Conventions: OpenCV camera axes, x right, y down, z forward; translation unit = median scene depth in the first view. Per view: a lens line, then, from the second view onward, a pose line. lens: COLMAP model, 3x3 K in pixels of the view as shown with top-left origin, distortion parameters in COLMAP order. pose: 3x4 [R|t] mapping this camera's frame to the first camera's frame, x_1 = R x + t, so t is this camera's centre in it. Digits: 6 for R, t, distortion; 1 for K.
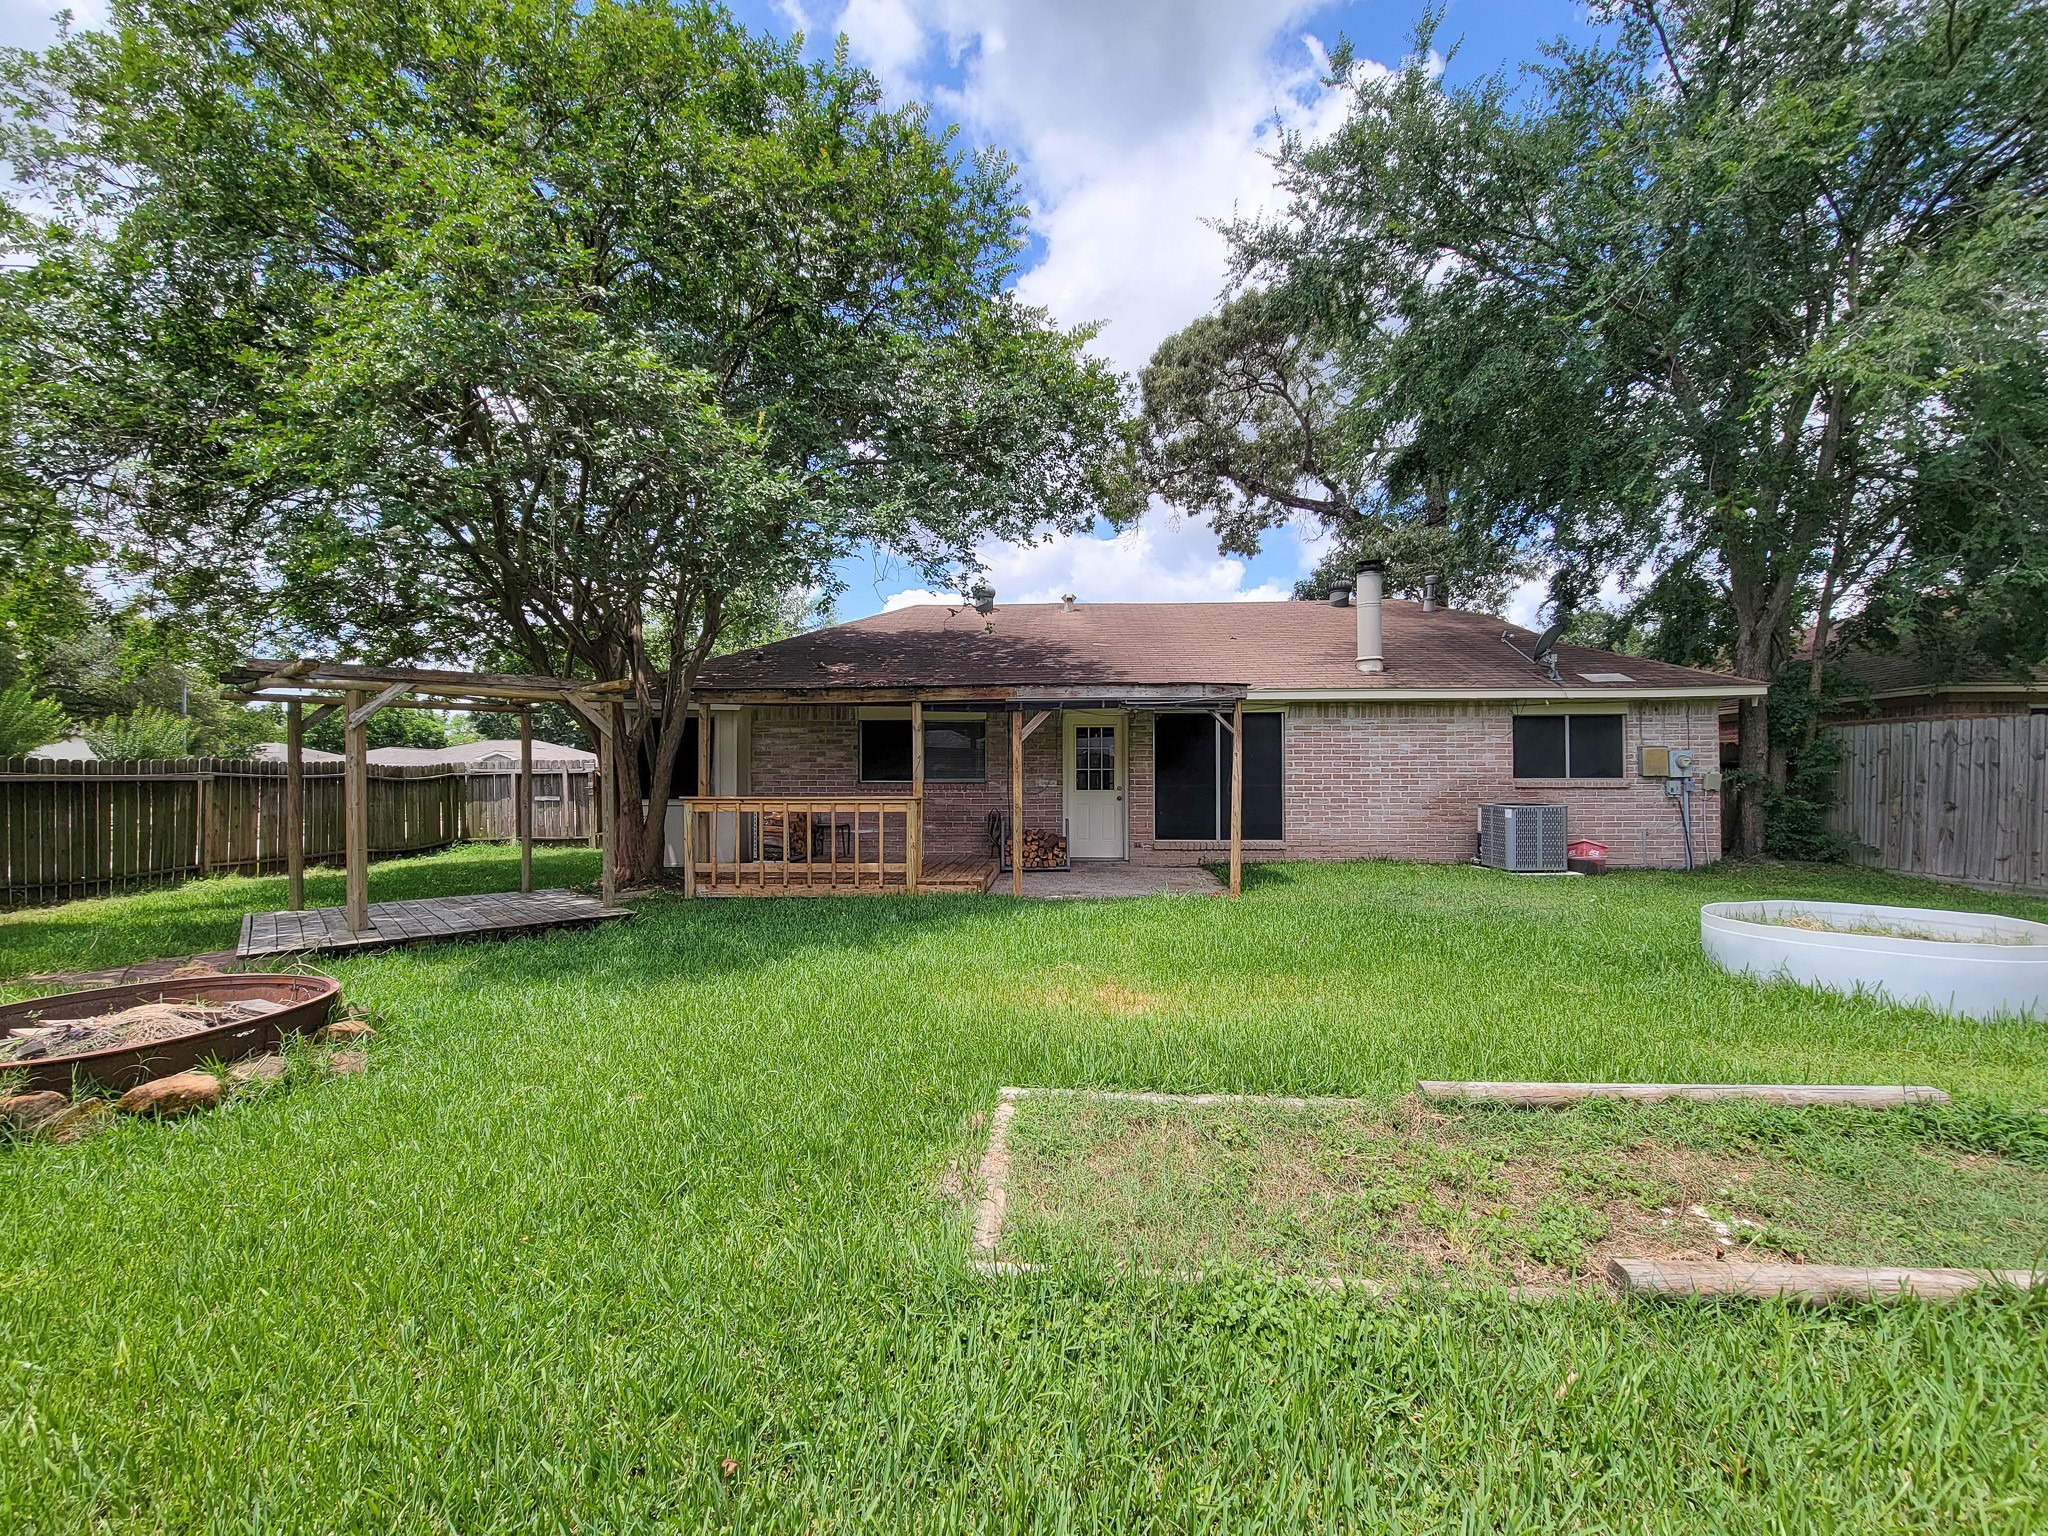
lens RADIAL K [[844.1, 0, 1028.1], [0, 844.1, 771.4], [0, 0, 1]] dist [-0.000114, -0.000819]
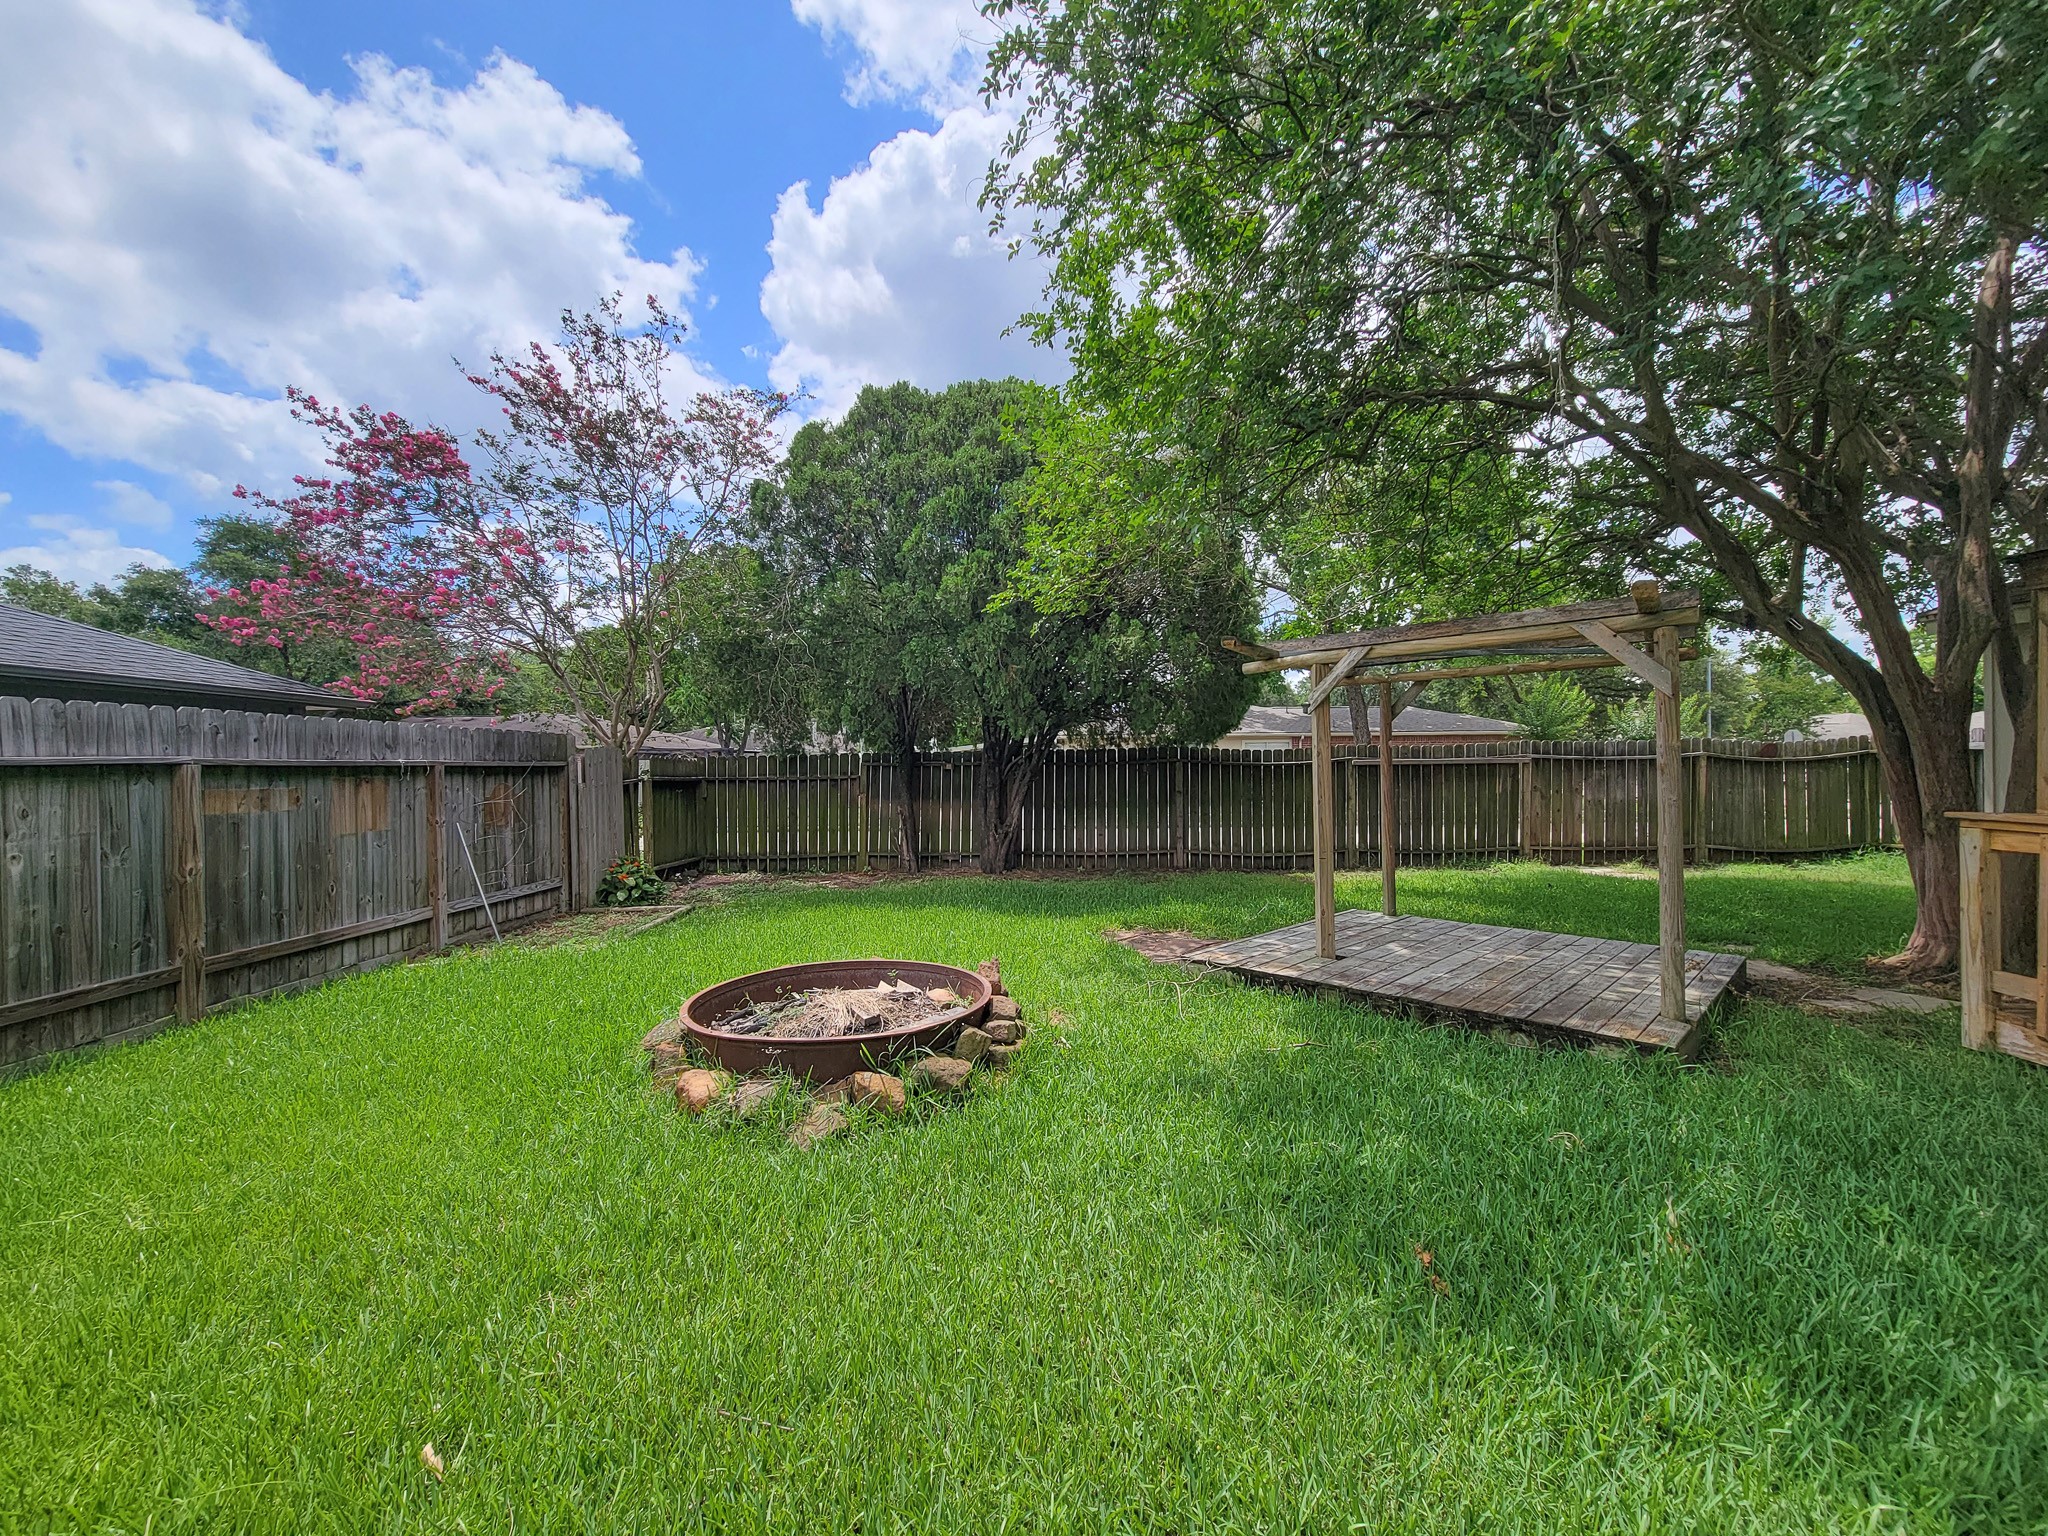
lens RADIAL K [[844.1, 0, 1028.1], [0, 844.1, 771.4], [0, 0, 1]] dist [-0.000114, -0.000819]
pose [[0.038627, 0.011578, -0.999187, -0.004244], [0.019685, 0.999730, 0.012345, -0.002766], [0.999060, -0.020146, 0.038389, 0.390455]]
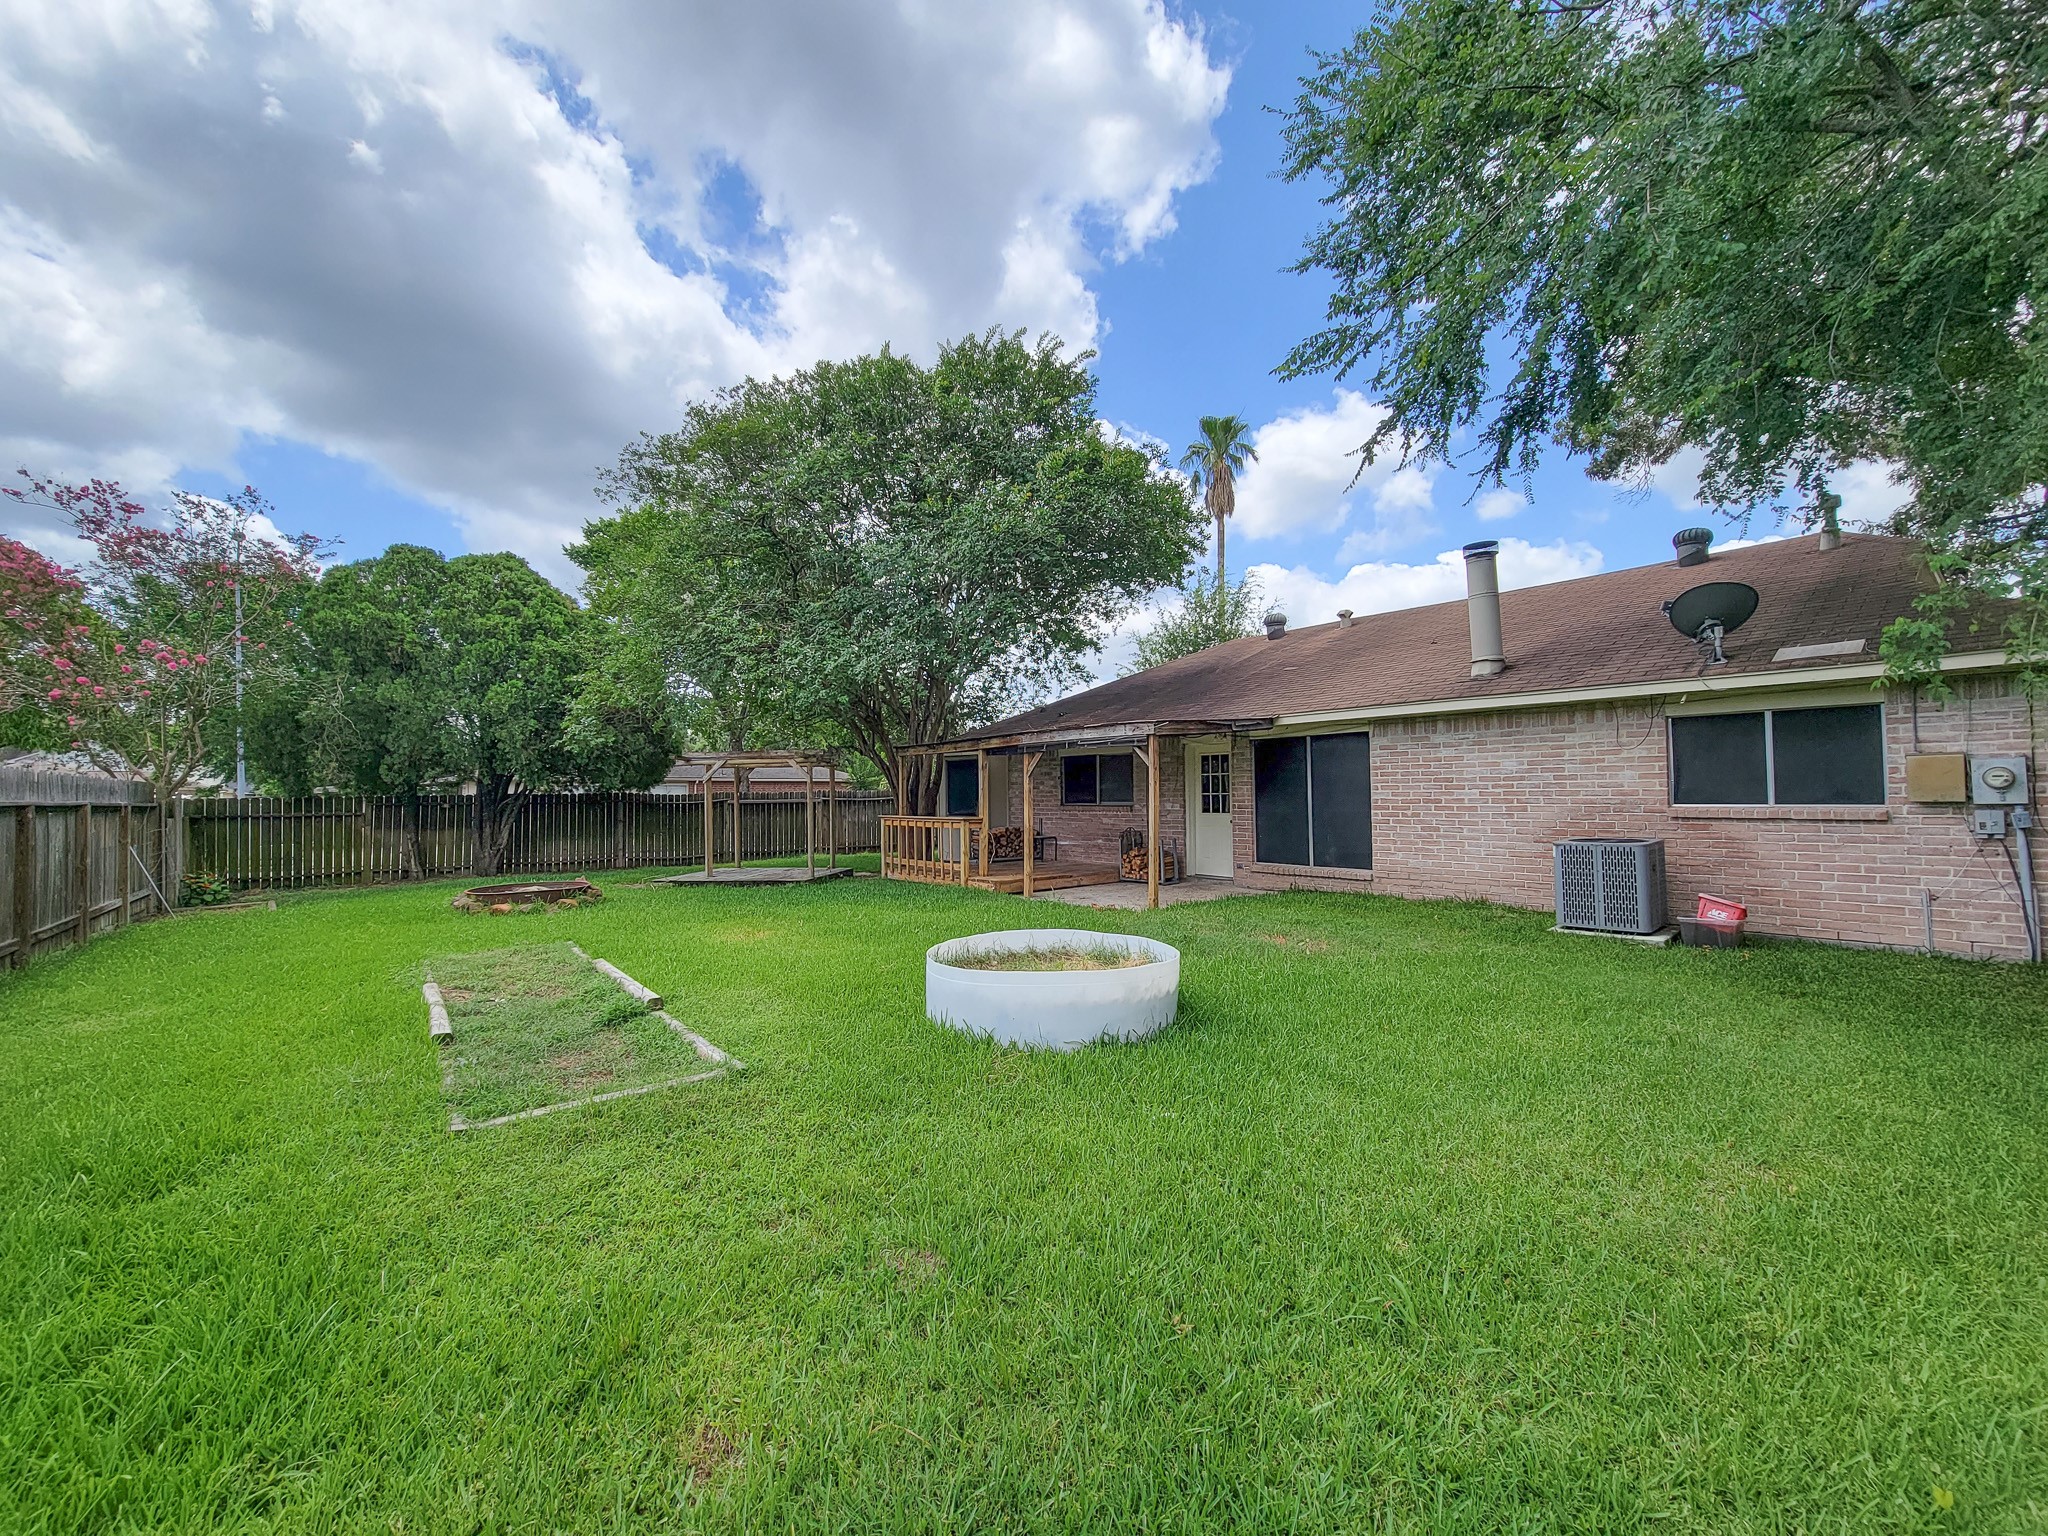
lens RADIAL K [[857.3, 0, 1024.0], [0, 857.3, 768.0], [0, 0, 1]] dist [0.000981, -0.000196]
pose [[0.659817, -0.027584, -0.750920, 0.760289], [0.014517, 0.999607, -0.023964, -0.013146], [0.751286, 0.004910, 0.659959, 0.098344]]
